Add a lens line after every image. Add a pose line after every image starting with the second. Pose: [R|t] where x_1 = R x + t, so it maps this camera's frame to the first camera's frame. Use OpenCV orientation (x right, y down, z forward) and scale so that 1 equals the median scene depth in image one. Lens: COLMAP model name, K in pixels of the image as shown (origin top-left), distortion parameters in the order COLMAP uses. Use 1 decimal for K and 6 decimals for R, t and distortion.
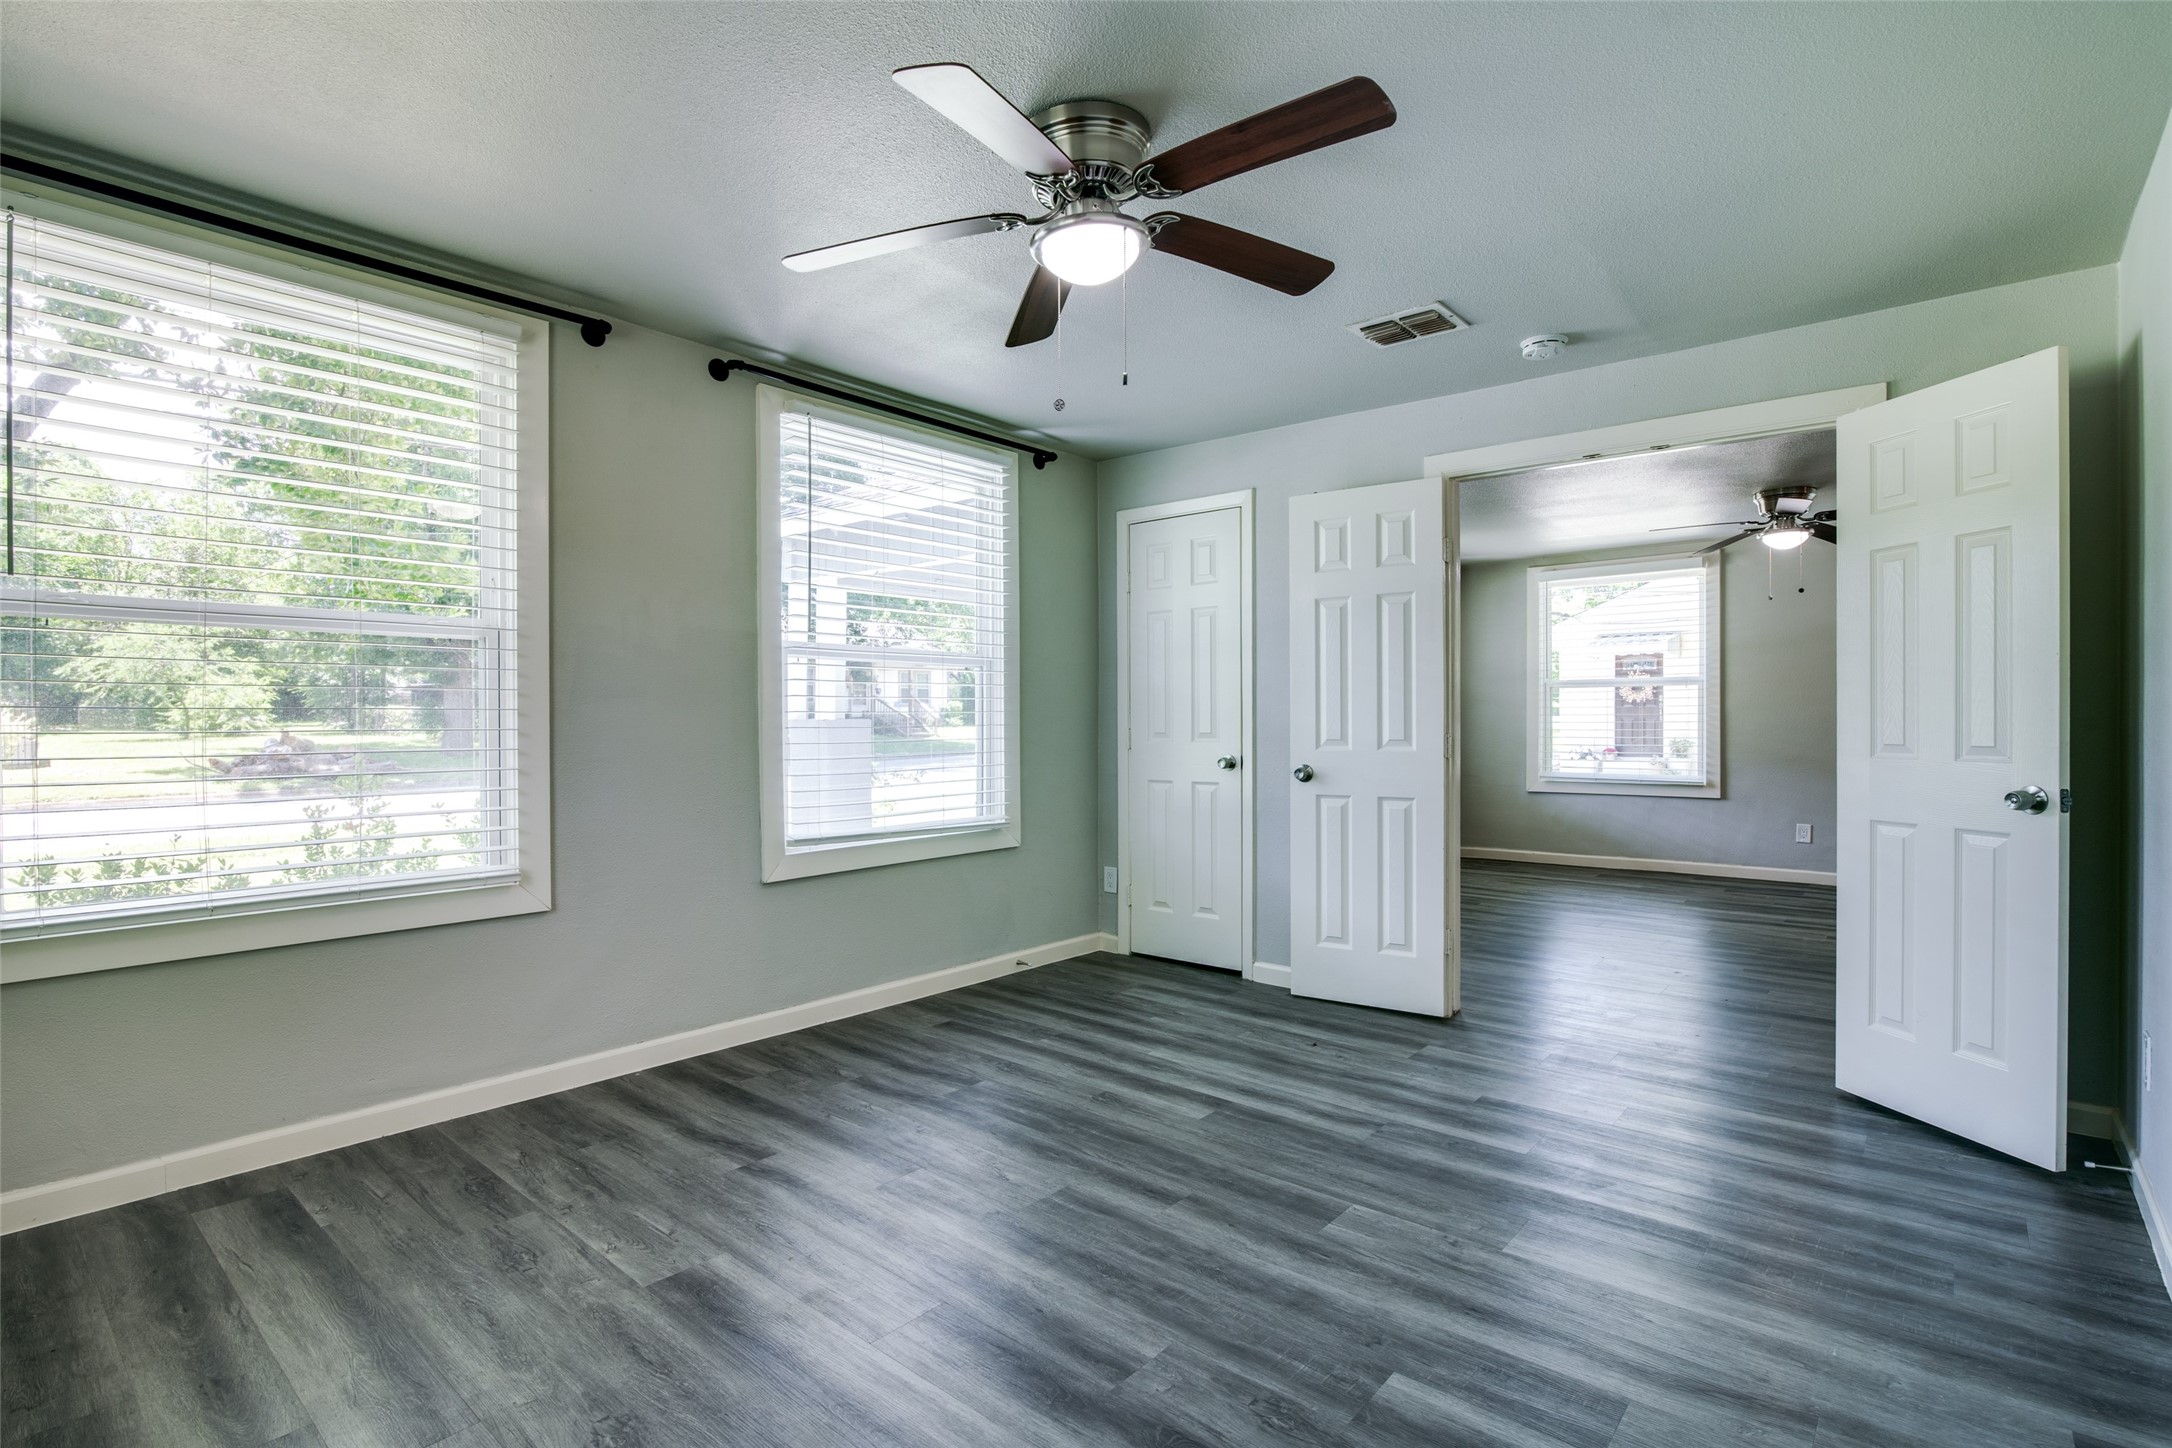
lens RADIAL K [[1009.0, 0, 1063.2], [0, 1009.0, 731.7], [0, 0, 1]] dist [-0.019951, 0.000784]
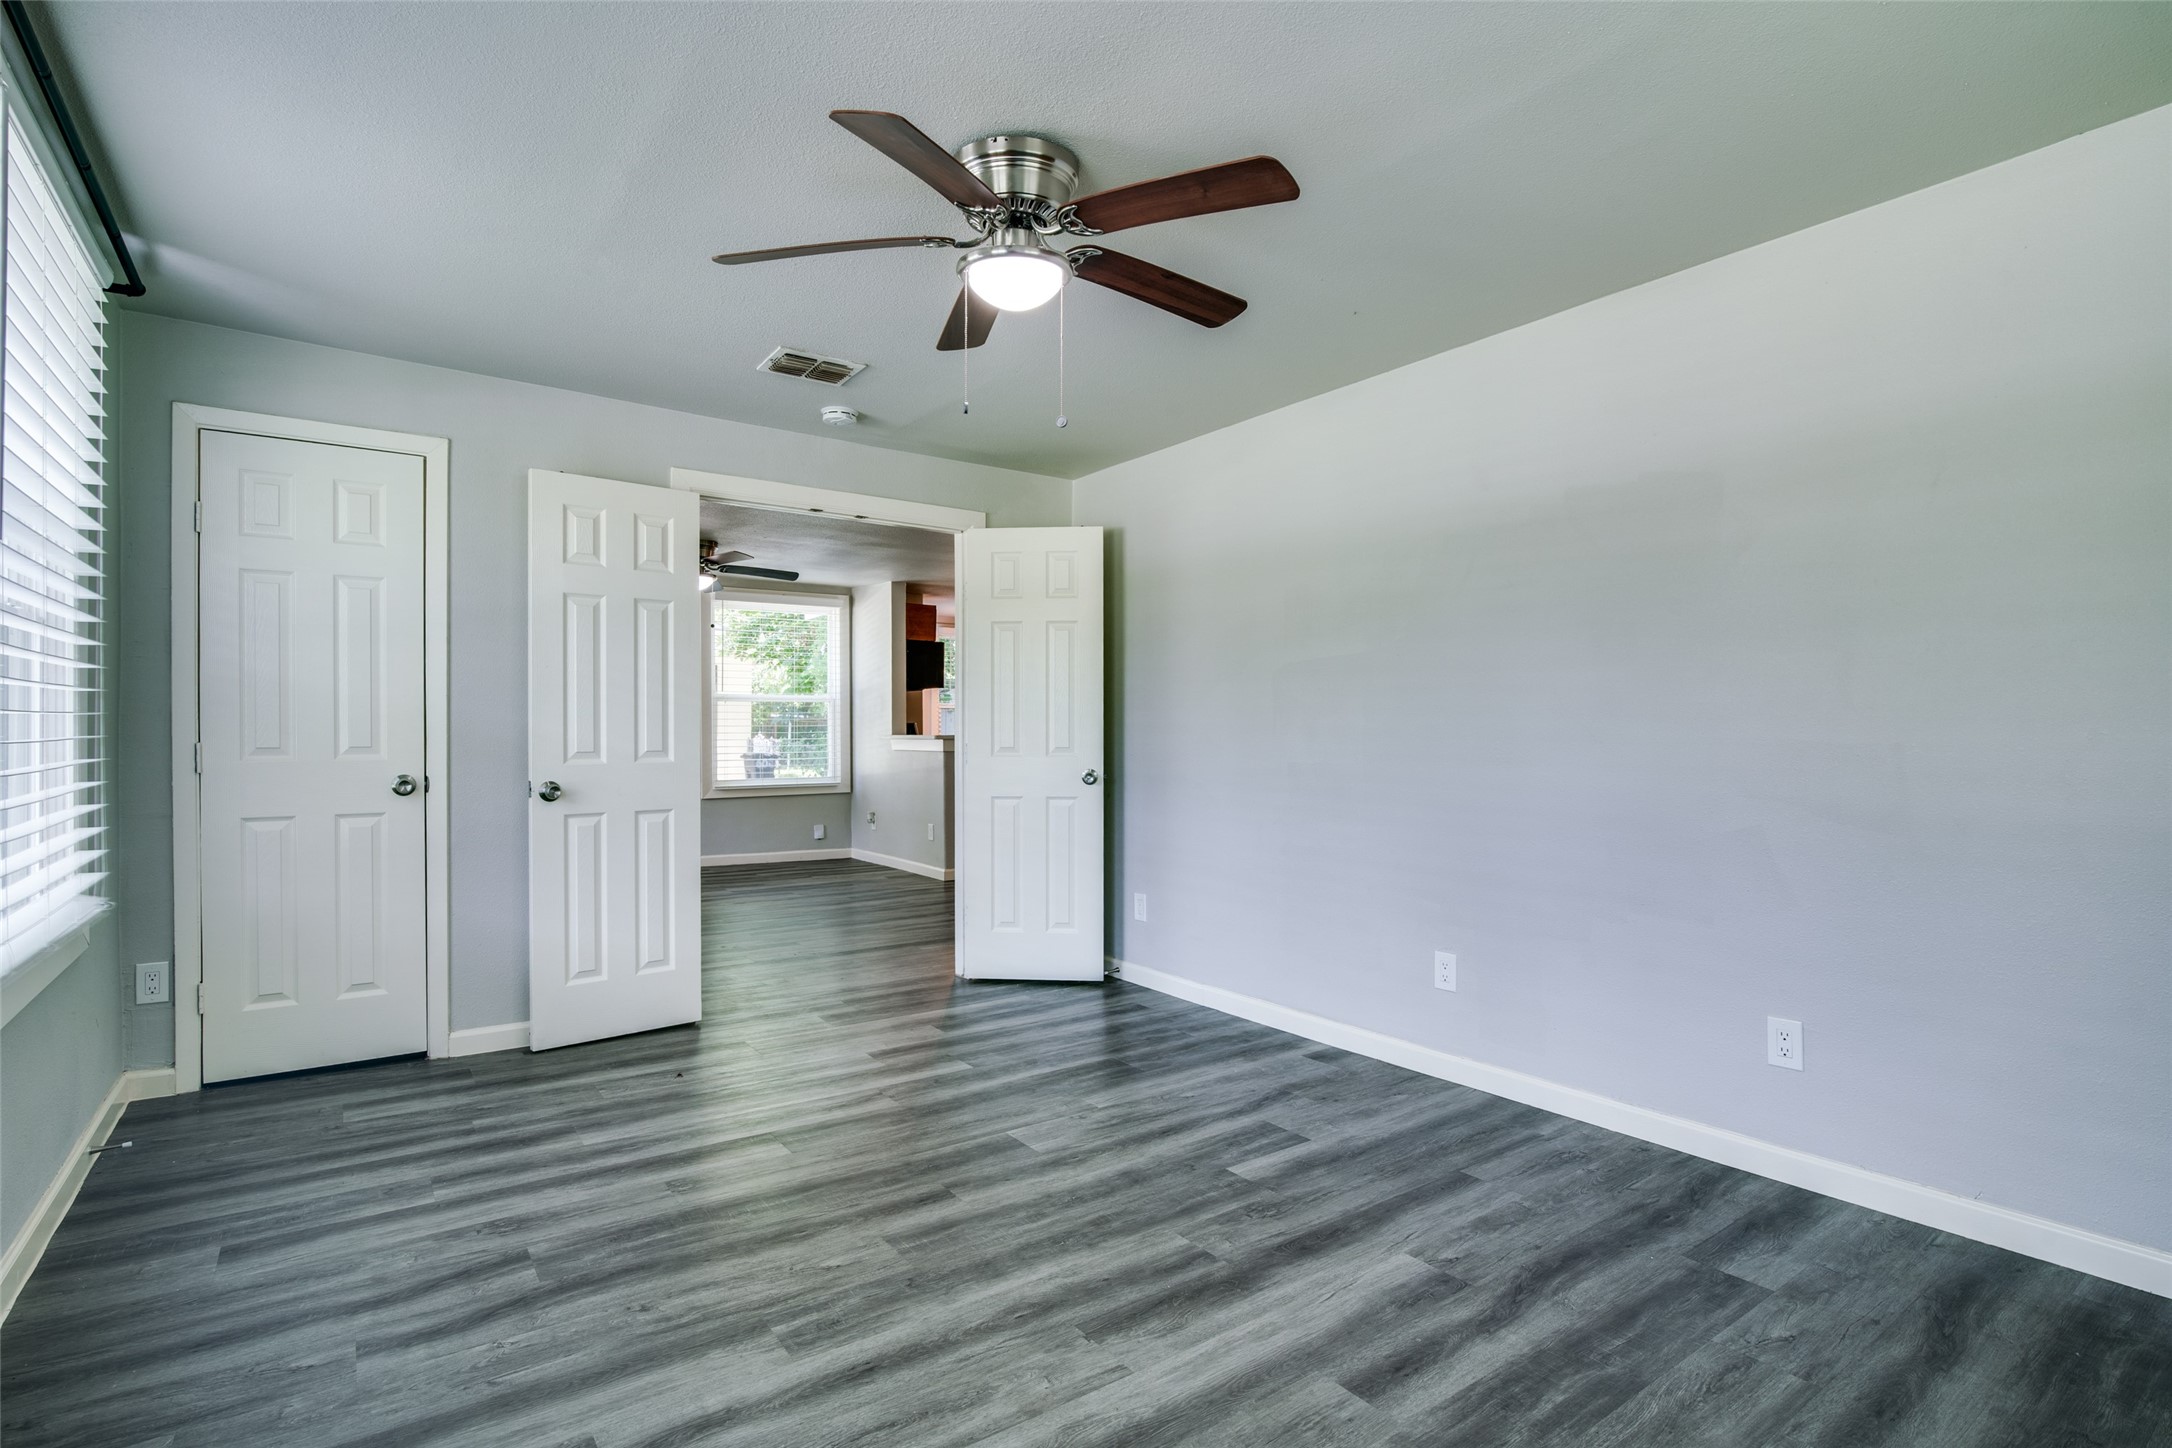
lens RADIAL K [[1060.3, 0, 1028.6], [0, 1060.3, 740.1], [0, 0, 1]] dist [-0.016416, 0.000120]
pose [[0.256413, -0.006698, 0.966544, -0.671255], [0.006195, 0.999967, 0.005286, -0.006433], [-0.966547, 0.004632, 0.256446, 0.461974]]
